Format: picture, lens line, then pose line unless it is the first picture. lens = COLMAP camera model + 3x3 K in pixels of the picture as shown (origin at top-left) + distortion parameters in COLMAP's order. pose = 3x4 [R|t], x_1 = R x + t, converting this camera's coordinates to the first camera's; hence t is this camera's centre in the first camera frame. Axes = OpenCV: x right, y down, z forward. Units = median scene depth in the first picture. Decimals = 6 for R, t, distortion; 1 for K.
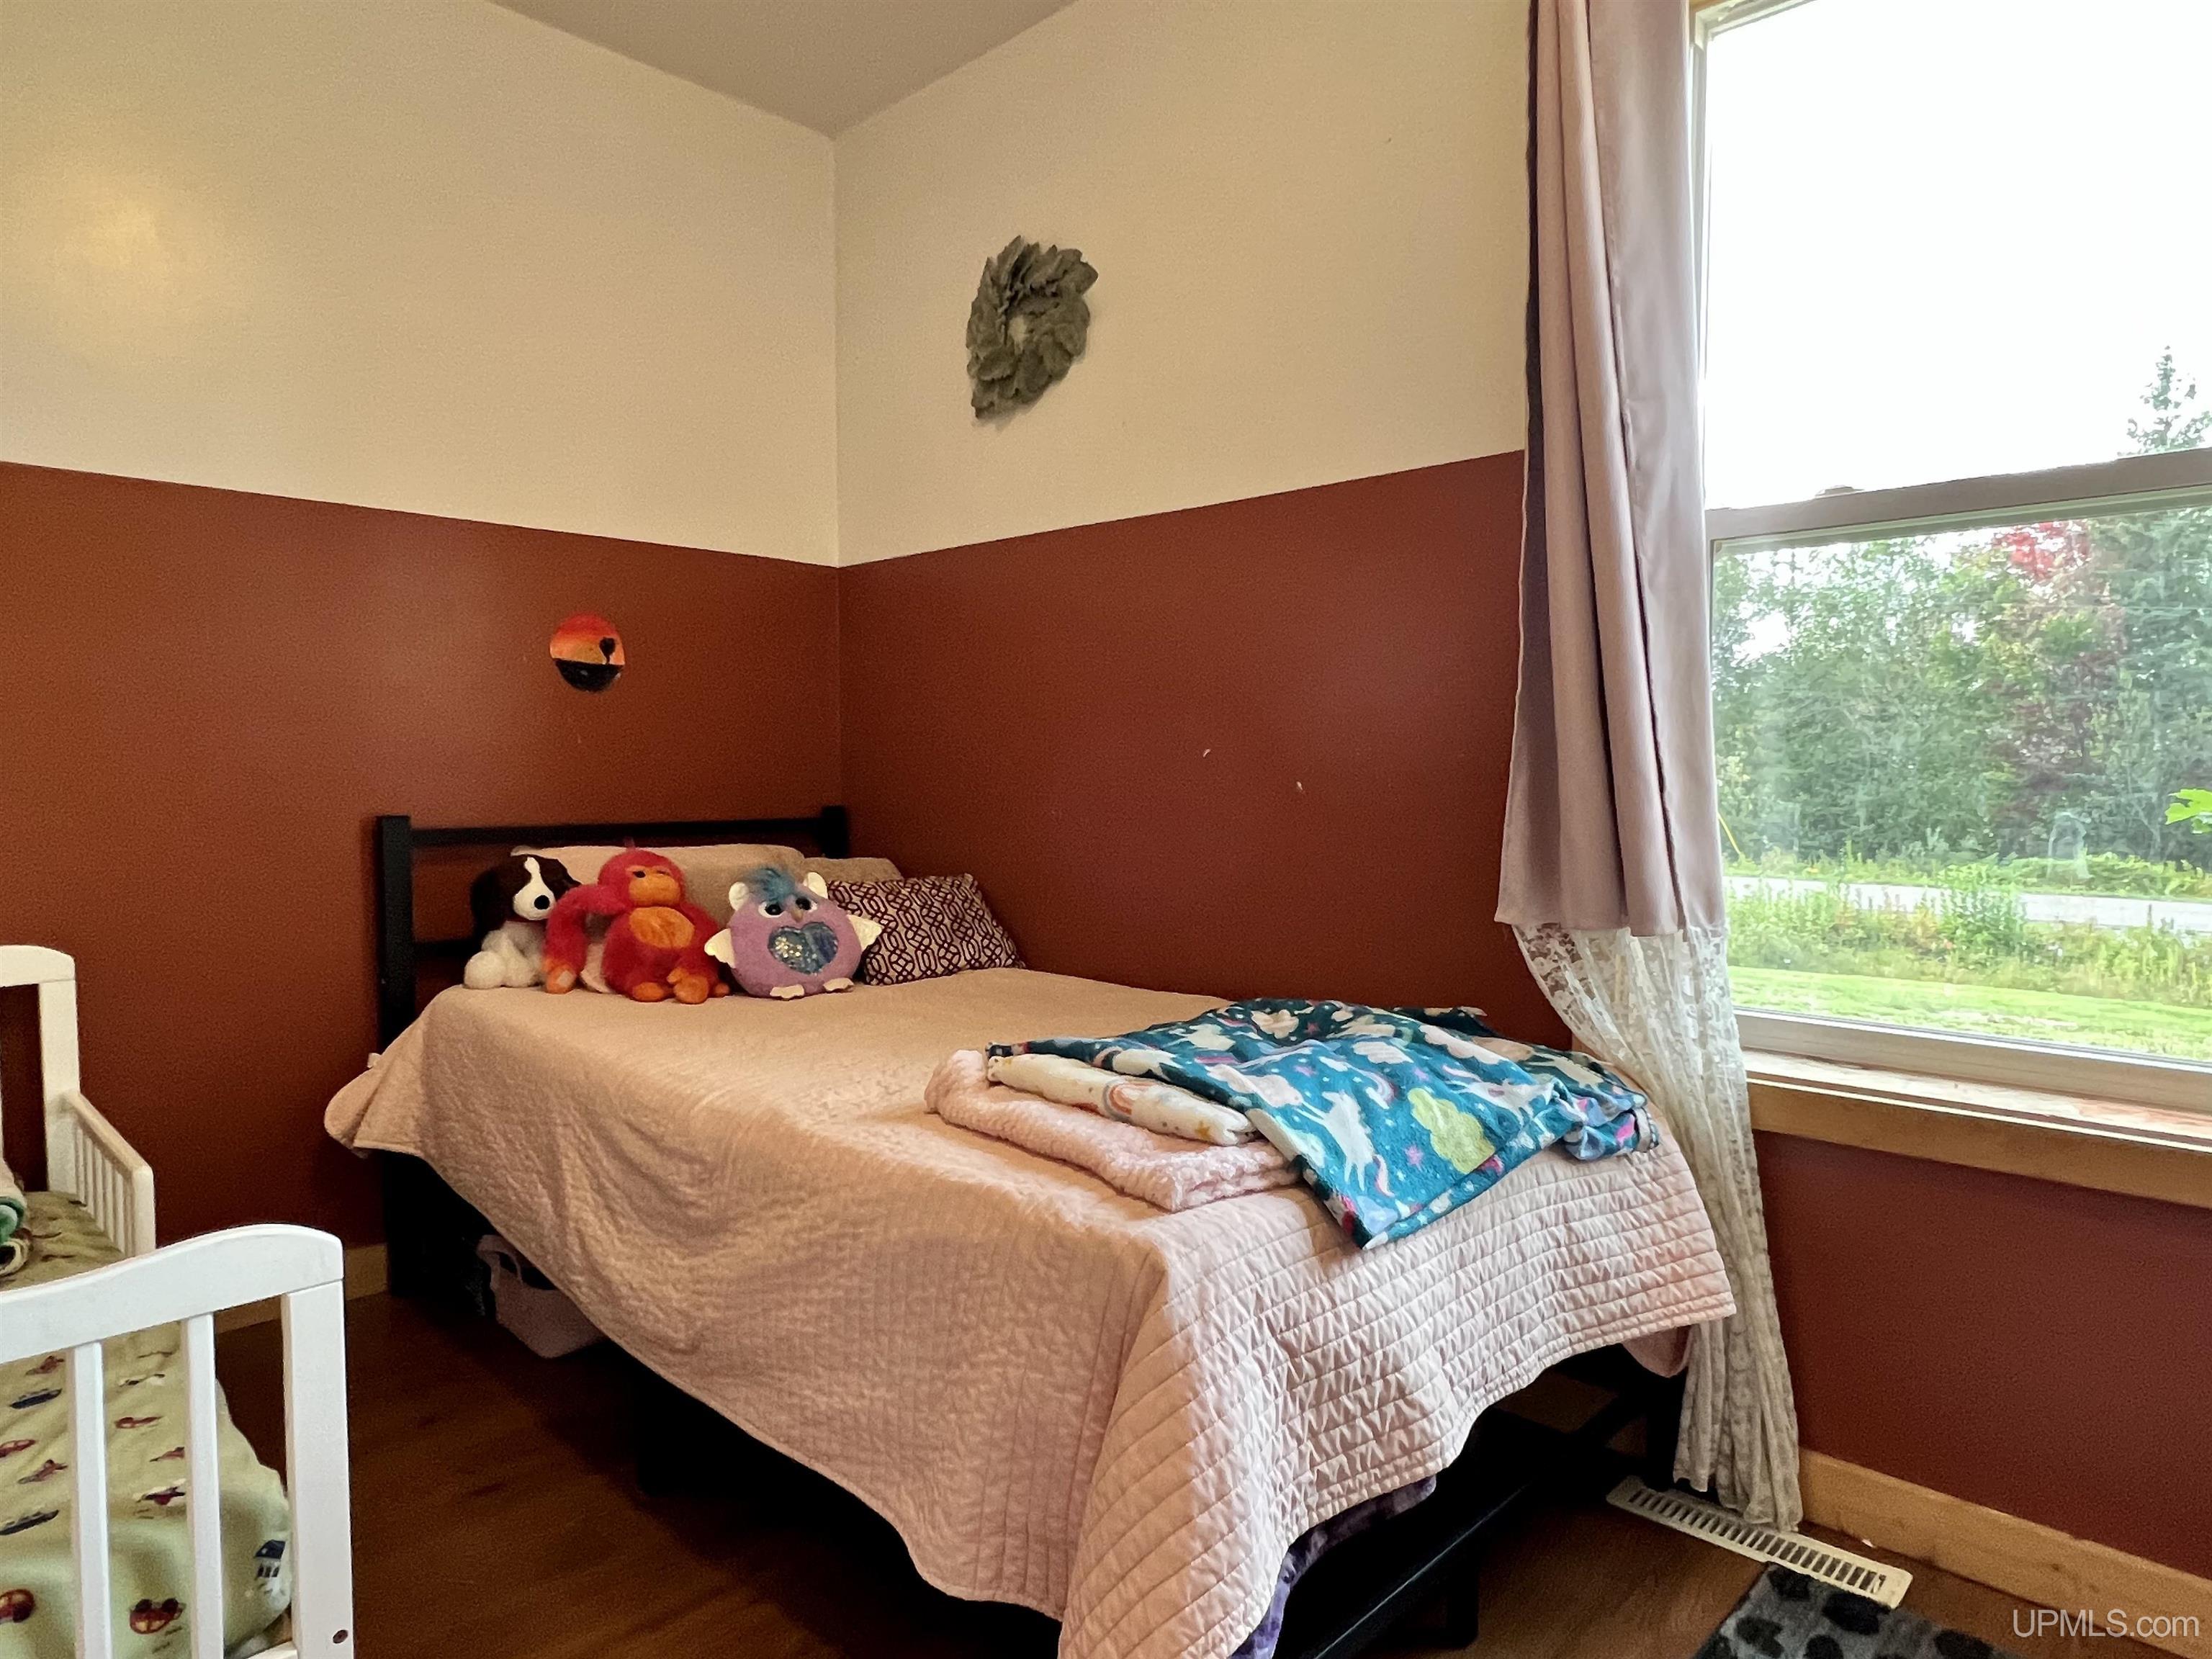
lens RADIAL K [[1323.0, 0, 1106.0], [0, 1323.0, 829.5], [0, 0, 1]] dist [-0.032881, -0.000156]
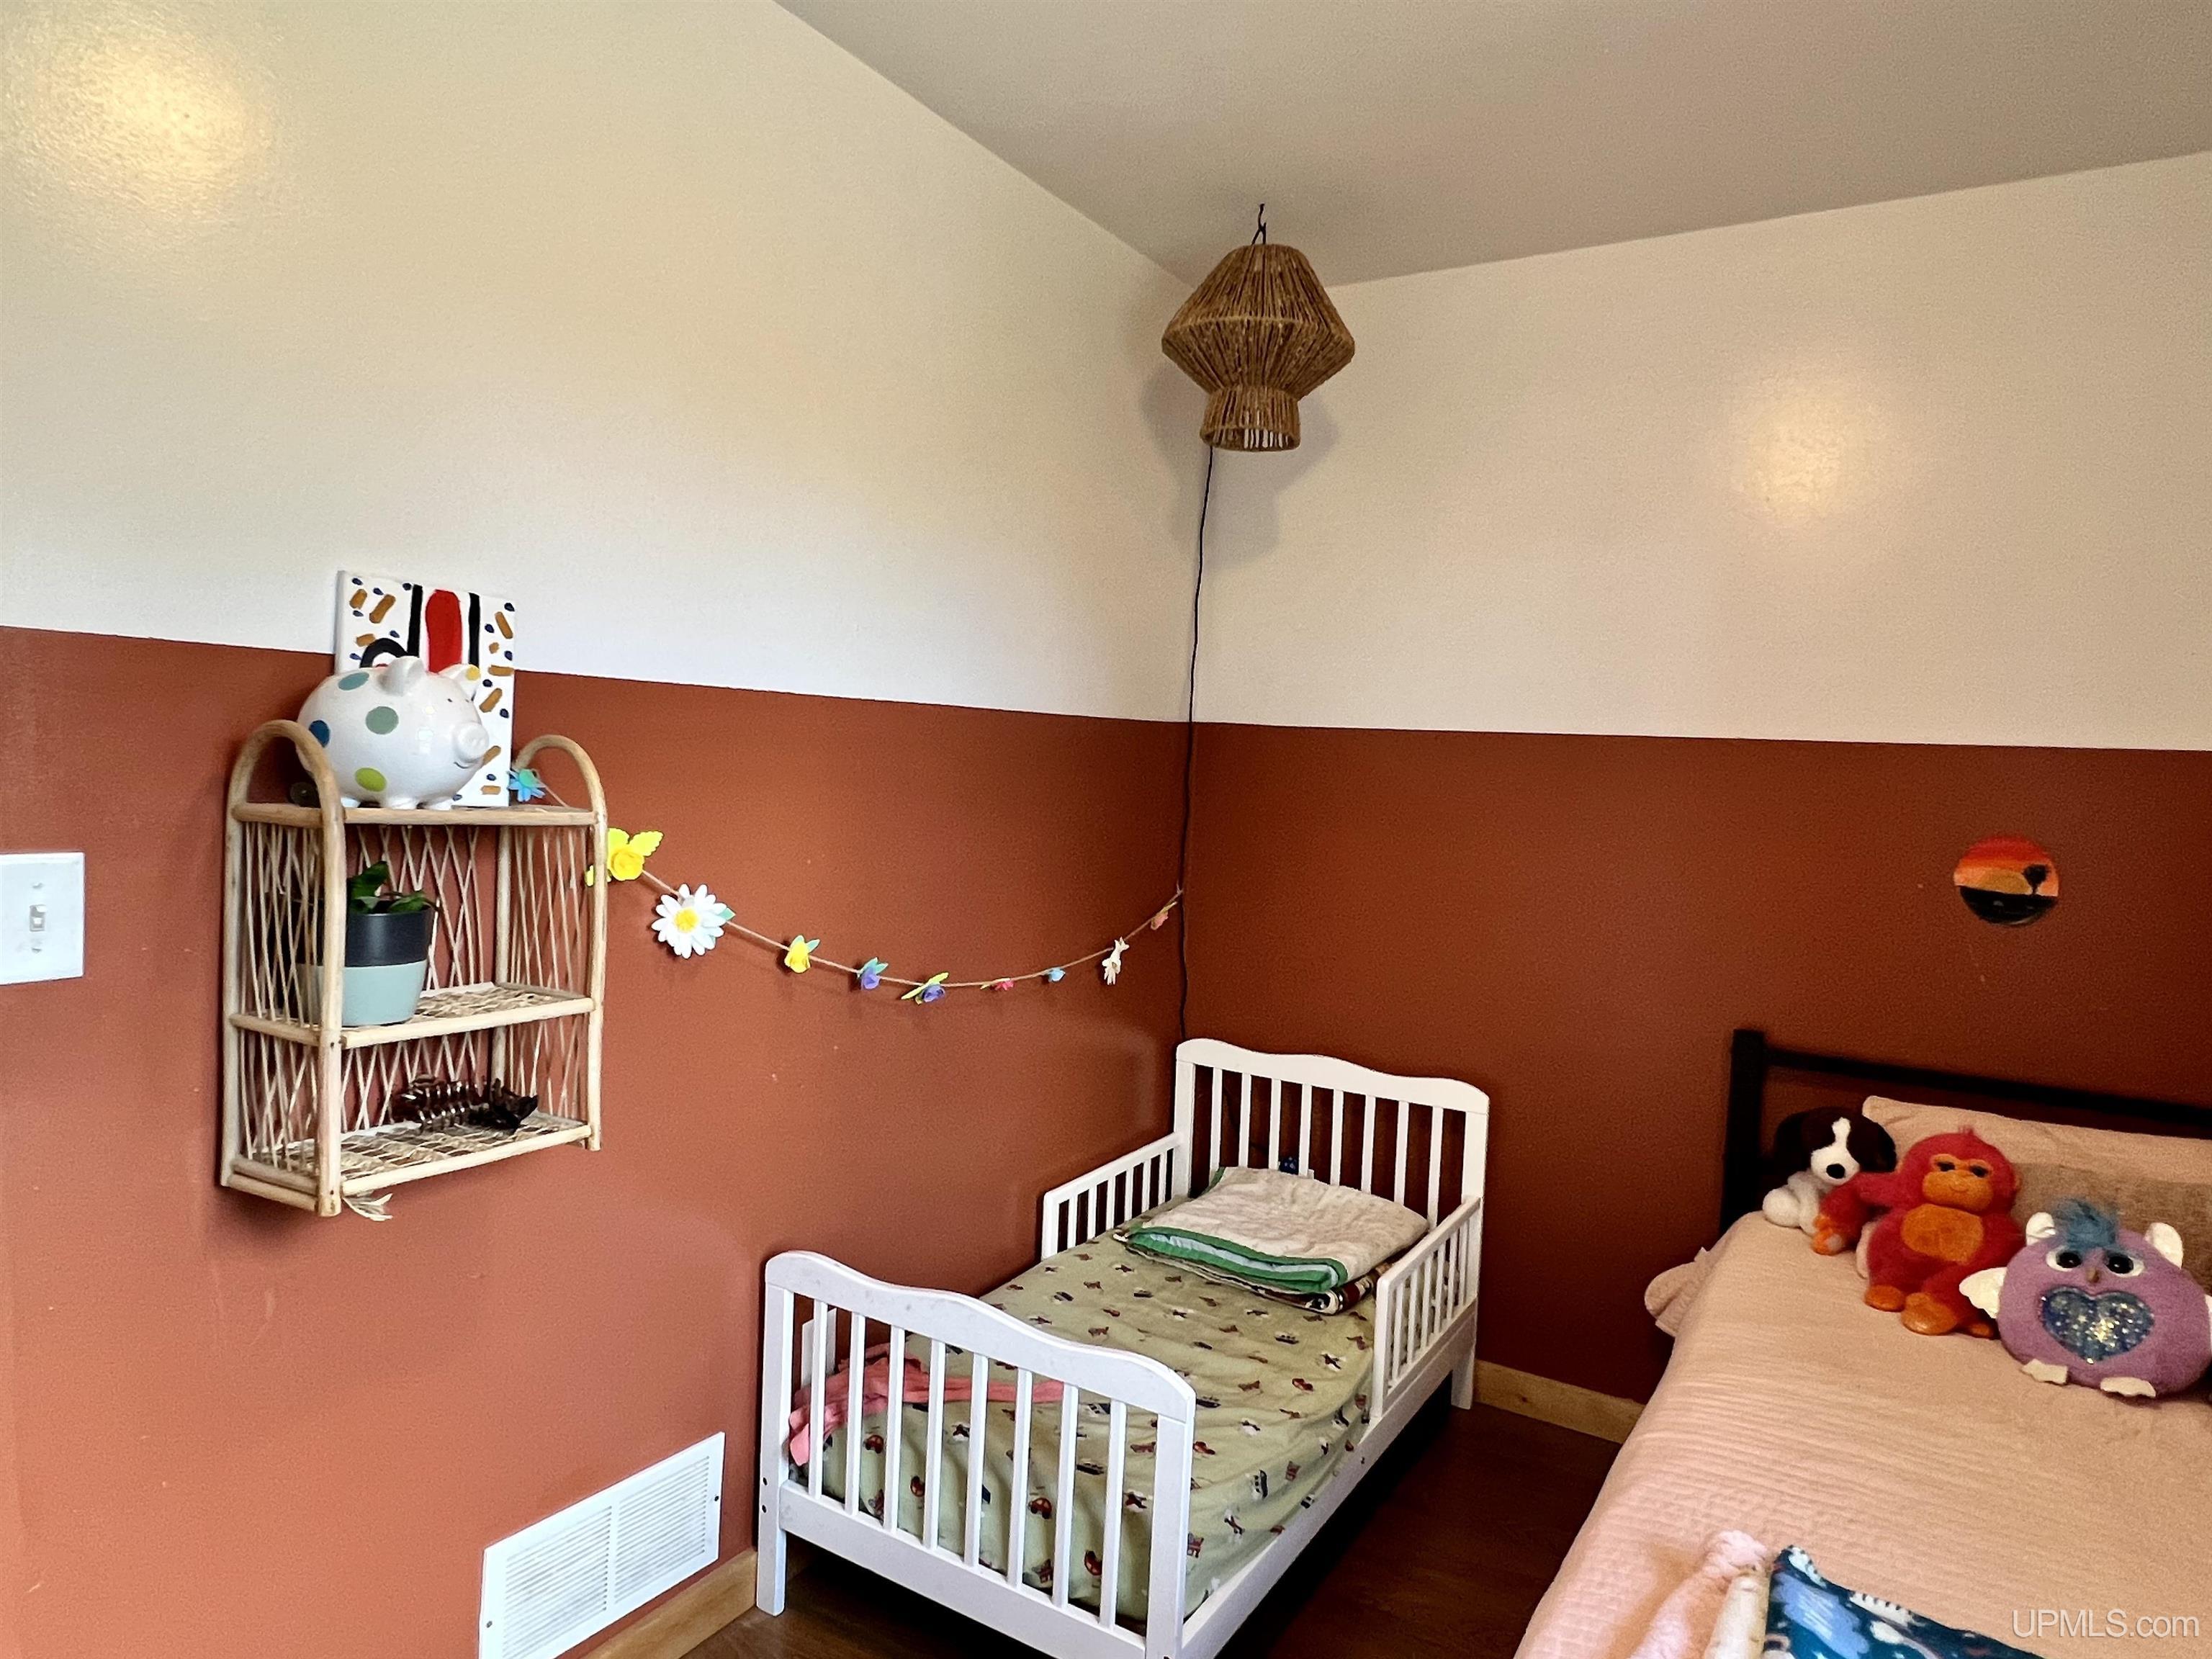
lens RADIAL K [[1323.0, 0, 1106.0], [0, 1323.0, 829.5], [0, 0, 1]] dist [-0.032881, -0.000156]
pose [[0.208218, 0.063410, -0.976025, 0.361959], [-0.097099, 0.994307, 0.043883, -0.169307], [0.973251, 0.085634, 0.213190, 0.271637]]
